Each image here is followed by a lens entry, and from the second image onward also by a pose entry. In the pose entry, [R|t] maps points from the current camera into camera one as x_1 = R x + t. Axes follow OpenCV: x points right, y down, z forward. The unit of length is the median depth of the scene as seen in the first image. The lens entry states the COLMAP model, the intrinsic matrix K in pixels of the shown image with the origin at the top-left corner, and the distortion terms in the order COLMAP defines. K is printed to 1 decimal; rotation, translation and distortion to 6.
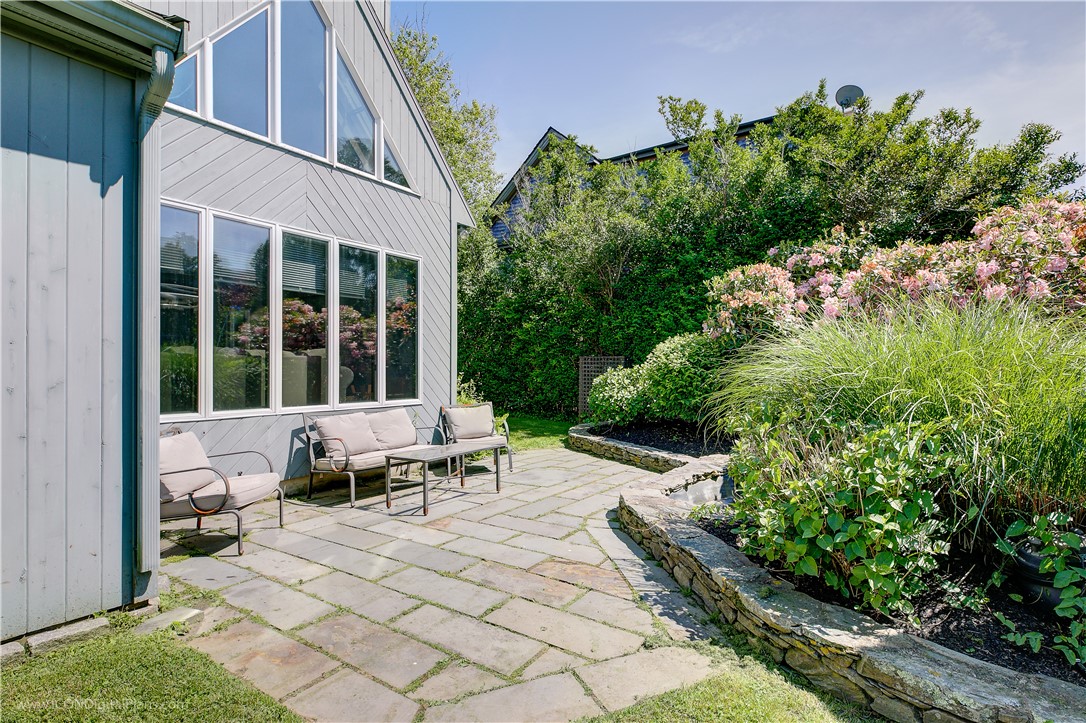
lens RADIAL K [[523.6, 0, 542.2], [0, 523.6, 362.2], [0, 0, 1]] dist [0.000836, -0.000020]
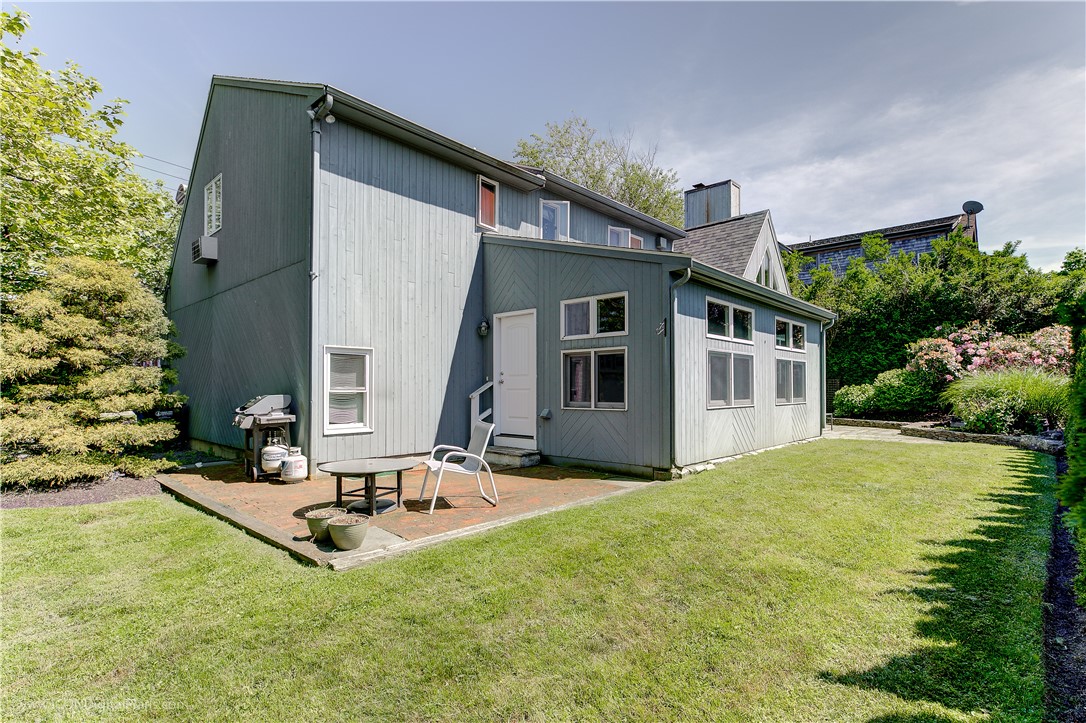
lens RADIAL K [[523.6, 0, 543.9], [0, 523.6, 372.0], [0, 0, 1]] dist [0.000836, -0.000020]
pose [[0.990273, -0.003517, -0.139092, -0.954349], [0.001086, 0.999845, -0.017546, -0.009273], [0.139132, 0.017224, 0.990124, -1.471066]]
